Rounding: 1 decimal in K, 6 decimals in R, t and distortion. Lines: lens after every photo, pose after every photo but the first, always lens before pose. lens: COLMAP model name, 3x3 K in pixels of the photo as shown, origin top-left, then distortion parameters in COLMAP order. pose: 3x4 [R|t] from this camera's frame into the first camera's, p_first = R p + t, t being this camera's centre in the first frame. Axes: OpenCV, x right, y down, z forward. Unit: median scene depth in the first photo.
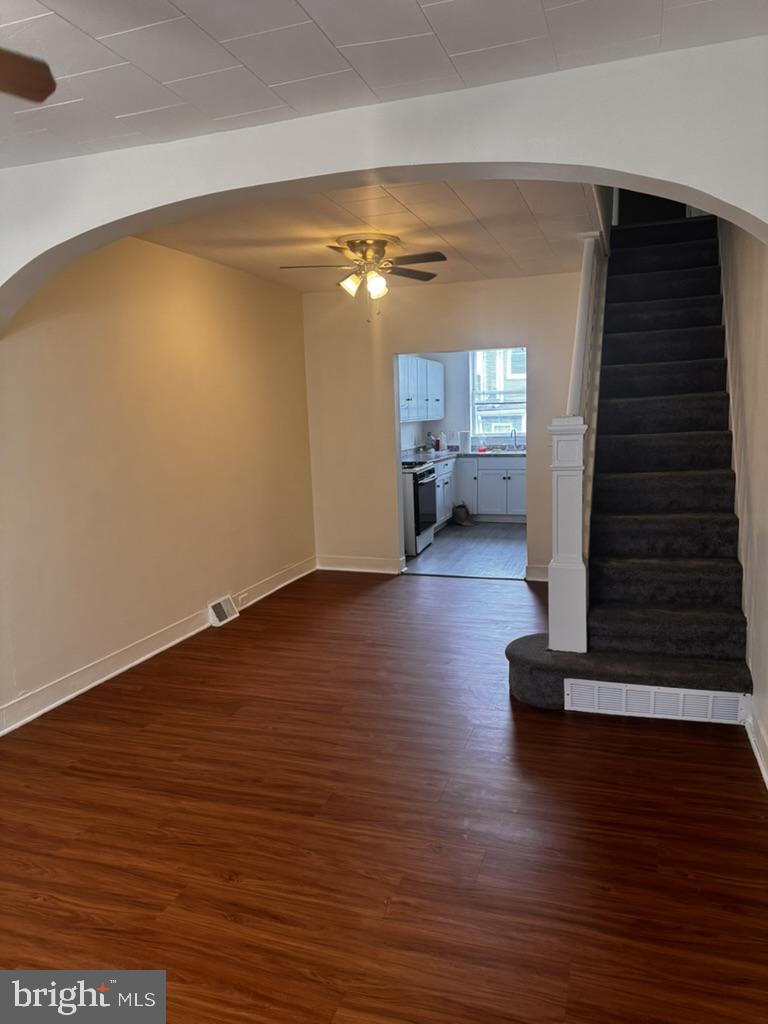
lens RADIAL K [[731.4, 0, 377.2], [0, 731.4, 512.2], [0, 0, 1]] dist [0.024731, -0.033454]
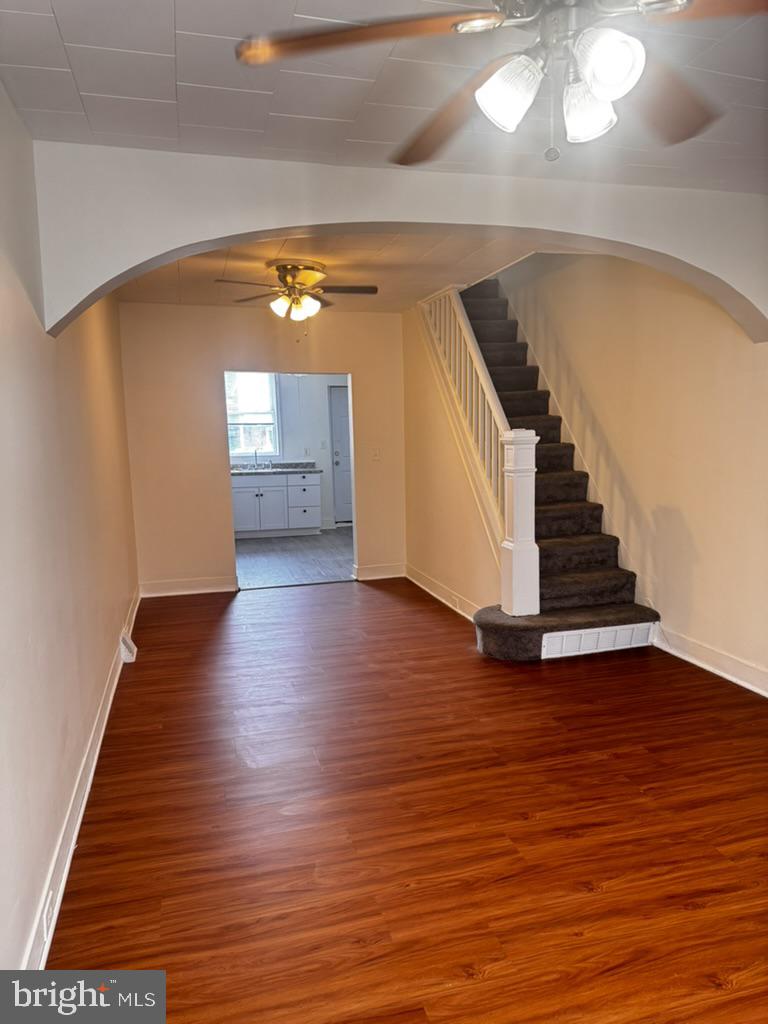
lens RADIAL K [[731.4, 0, 375.3], [0, 731.4, 512.3], [0, 0, 1]] dist [0.024731, -0.033454]
pose [[0.828118, -0.058918, 0.557449, -0.673580], [0.078258, 0.996874, -0.010894, 0.006377], [-0.555064, 0.052646, 0.830140, 0.091335]]
